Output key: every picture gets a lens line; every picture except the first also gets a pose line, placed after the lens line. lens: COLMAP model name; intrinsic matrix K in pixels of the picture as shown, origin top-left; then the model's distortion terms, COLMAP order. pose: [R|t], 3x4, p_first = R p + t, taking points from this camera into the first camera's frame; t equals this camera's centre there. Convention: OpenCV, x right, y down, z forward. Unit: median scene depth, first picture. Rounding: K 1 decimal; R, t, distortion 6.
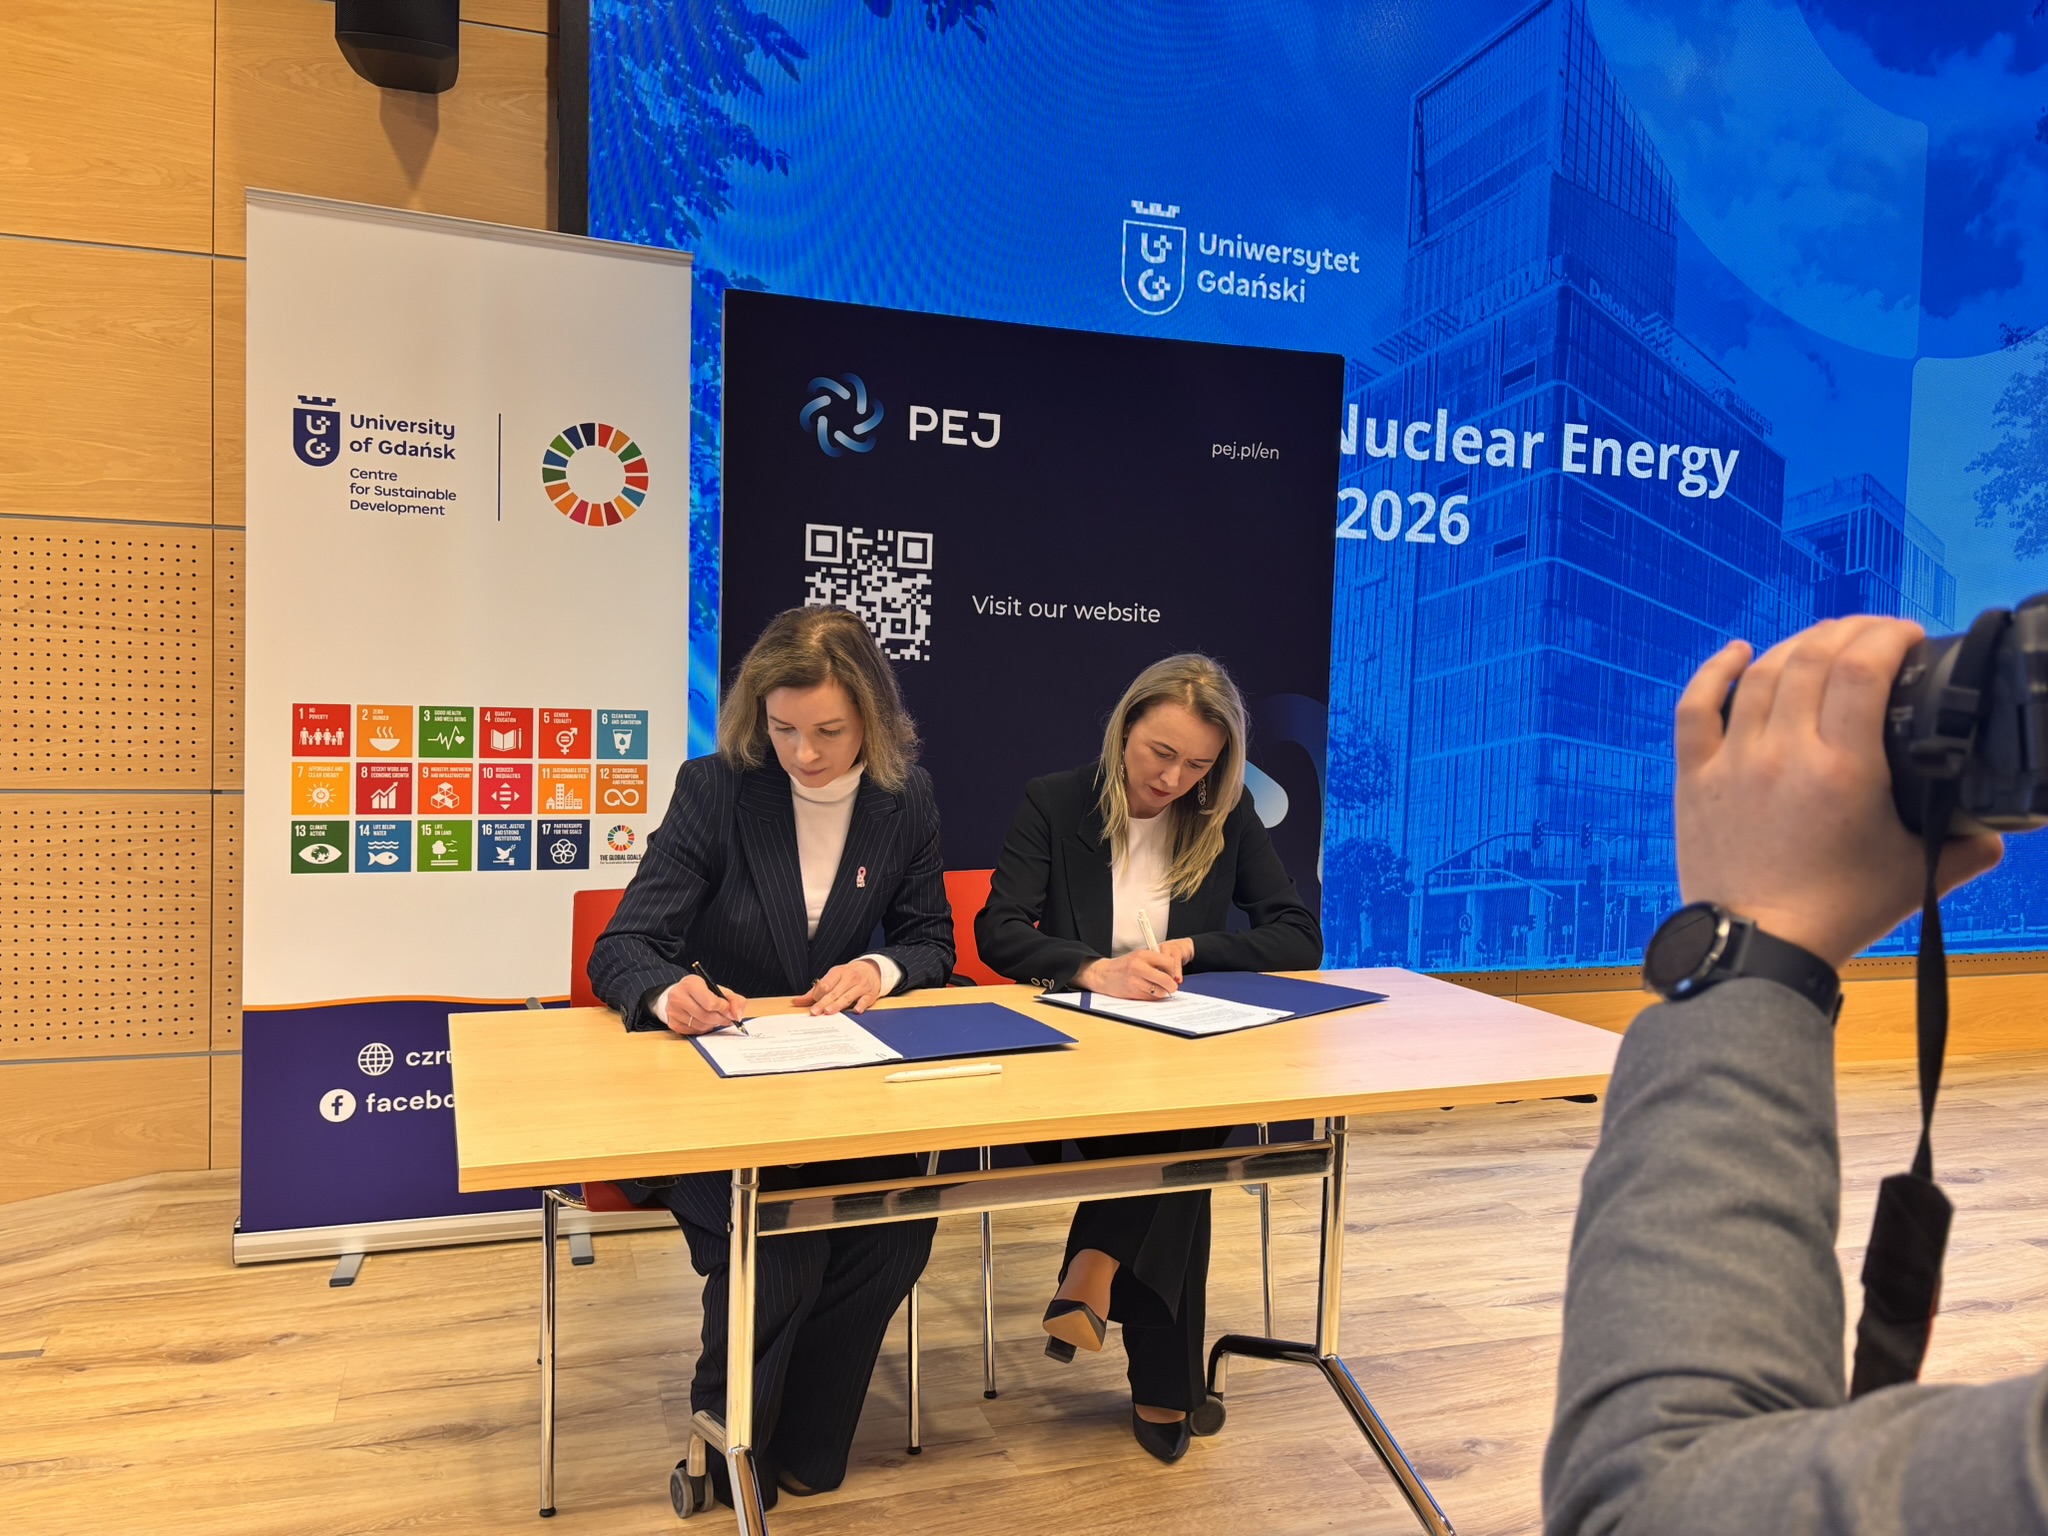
lens RADIAL K [[1790.0, 0, 1154.6], [0, 1790.0, 777.2], [0, 0, 1]] dist [0.096170, -0.160315]
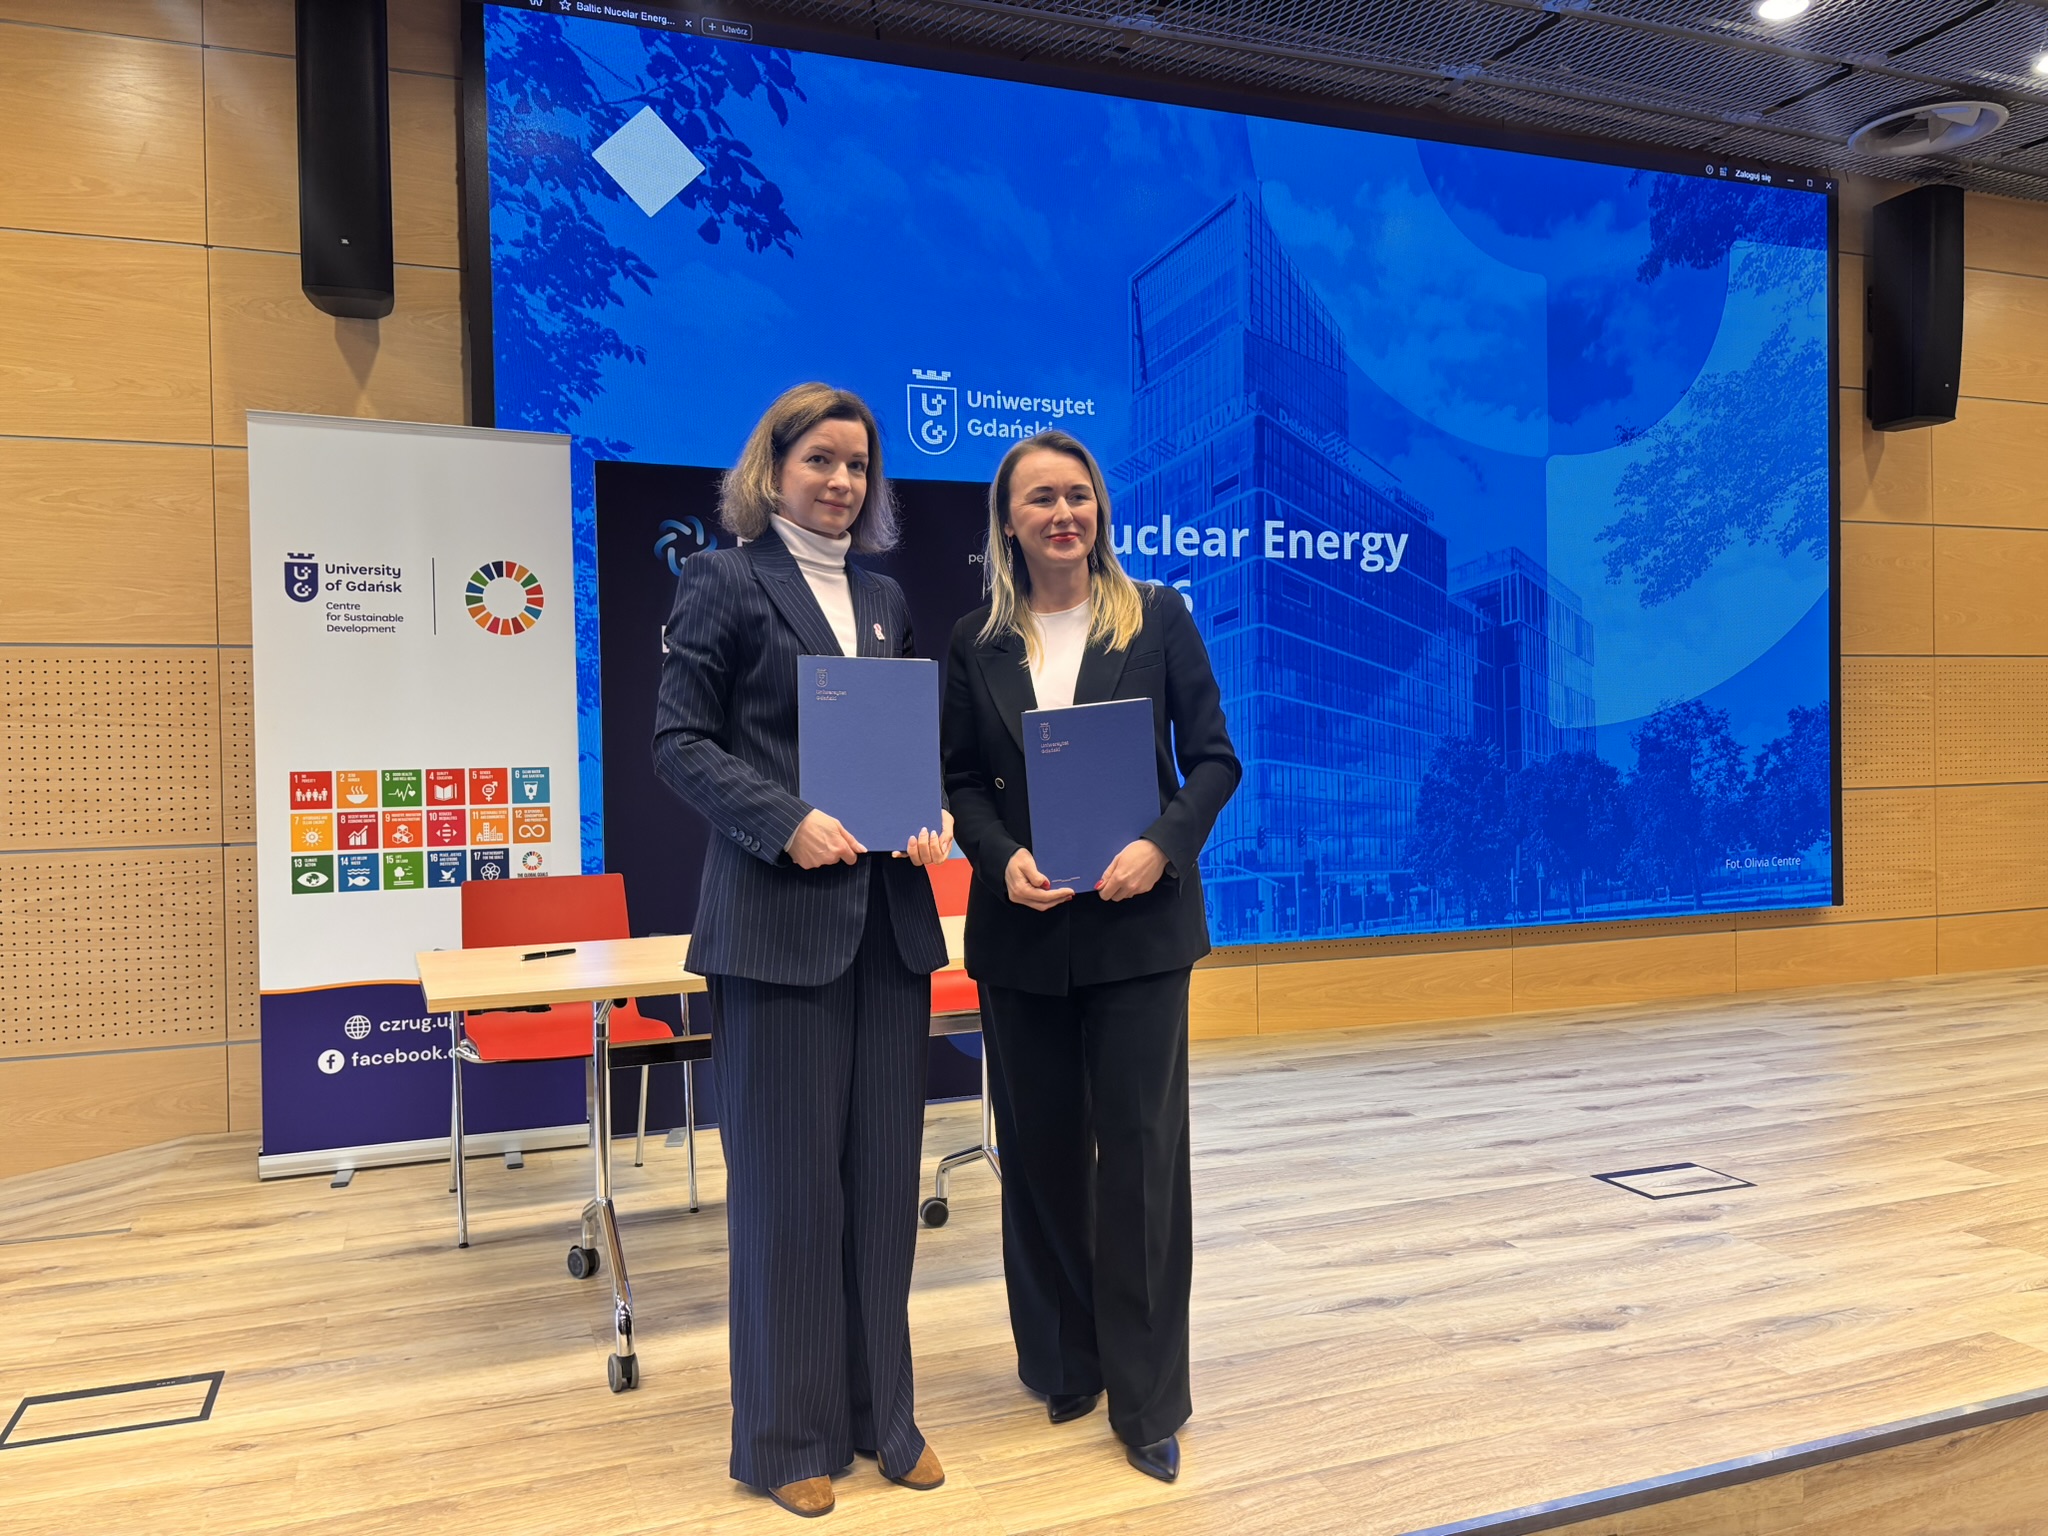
lens RADIAL K [[1790.0, 0, 1154.6], [0, 1790.0, 777.2], [0, 0, 1]] dist [0.096170, -0.160315]
pose [[0.998495, -0.045085, 0.031223, 0.120114], [0.046073, 0.998436, -0.031669, 0.031476], [-0.029746, 0.033060, 0.999011, -0.342175]]
